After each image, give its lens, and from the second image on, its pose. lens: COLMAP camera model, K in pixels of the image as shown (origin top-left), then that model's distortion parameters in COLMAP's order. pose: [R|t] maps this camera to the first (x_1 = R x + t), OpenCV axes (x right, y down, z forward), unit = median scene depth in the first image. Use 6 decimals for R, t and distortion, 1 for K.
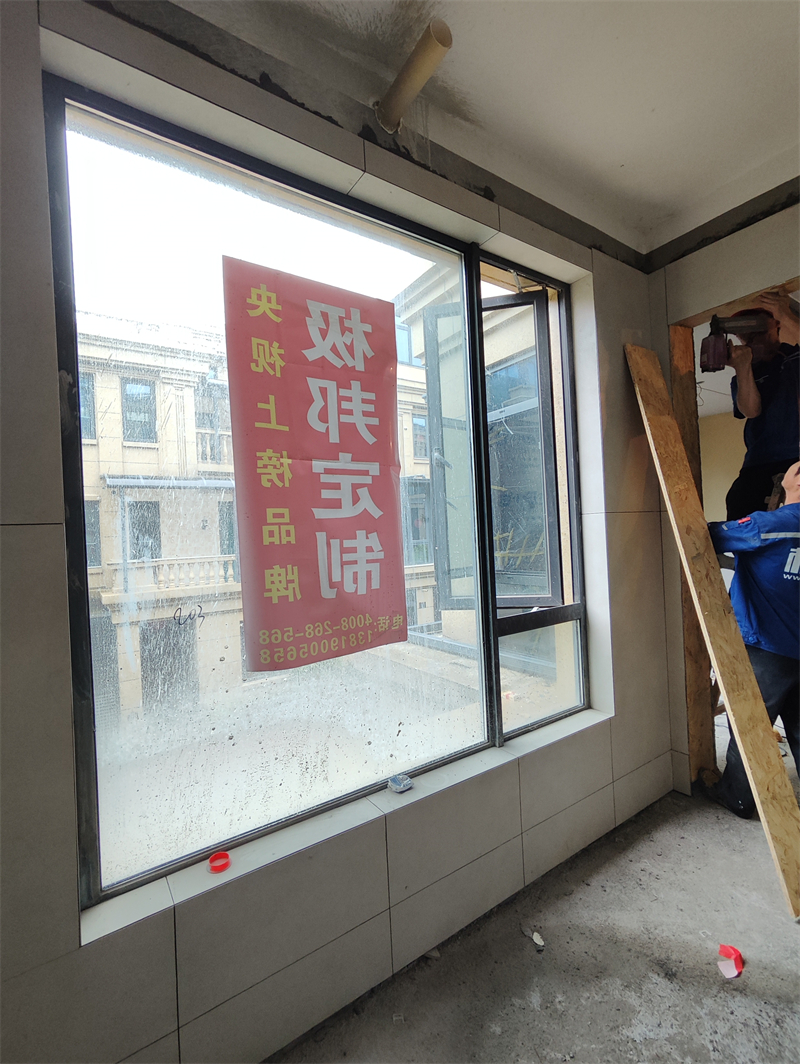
lens RADIAL K [[476.3, 0, 386.5], [0, 476.3, 528.7], [0, 0, 1]] dist [0.018909, -0.011445]
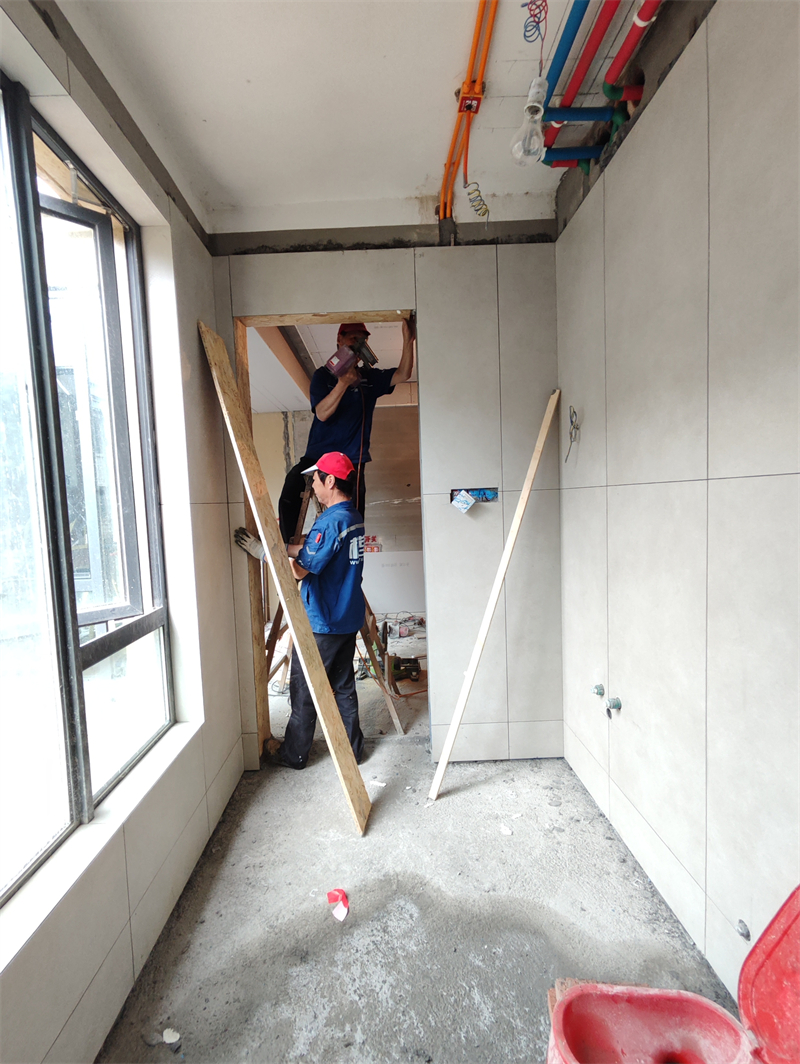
lens RADIAL K [[483.9, 0, 386.0], [0, 483.9, 530.9], [0, 0, 1]] dist [-0.000120, 0.004962]
pose [[0.560229, -0.026708, 0.827907, -0.109422], [0.004152, 0.999558, 0.029436, -0.007084], [-0.828327, -0.013053, 0.560092, 0.212156]]
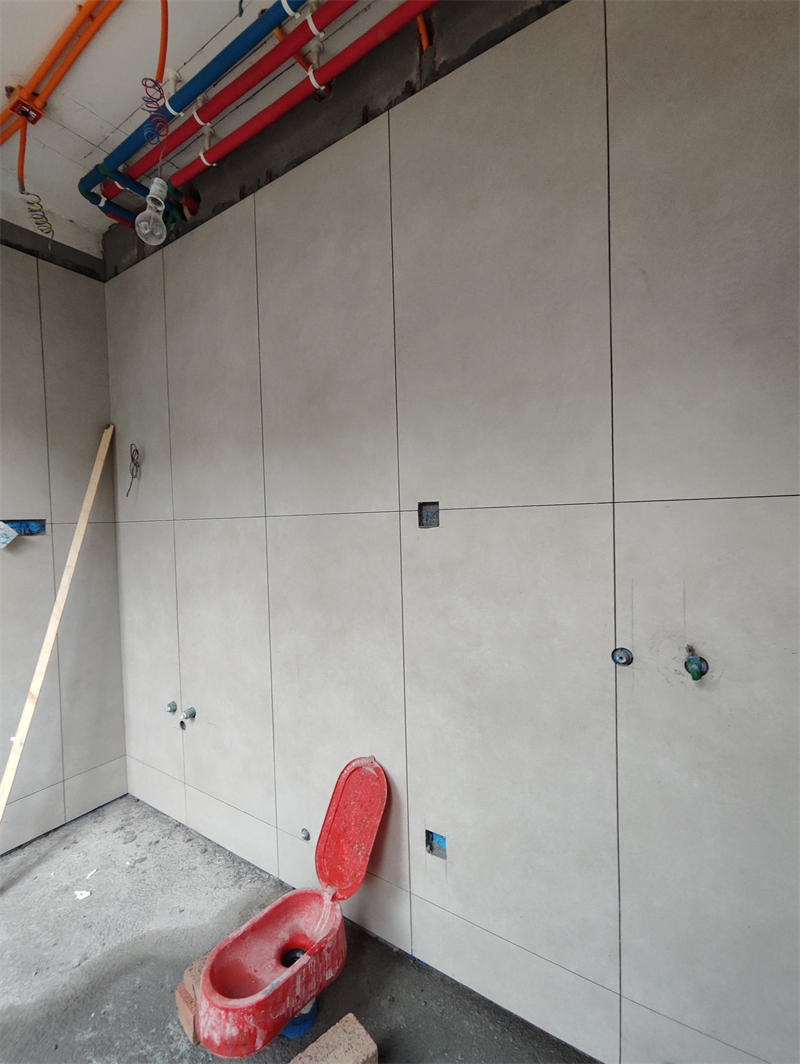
lens RADIAL K [[472.7, 0, 385.3], [0, 472.7, 528.2], [0, 0, 1]] dist [0.017103, -0.005719]
pose [[-0.357785, 0.040324, 0.932933, -0.235804], [0.035106, 0.998942, -0.029713, 0.000833], [-0.933144, 0.022121, -0.358822, 0.341490]]
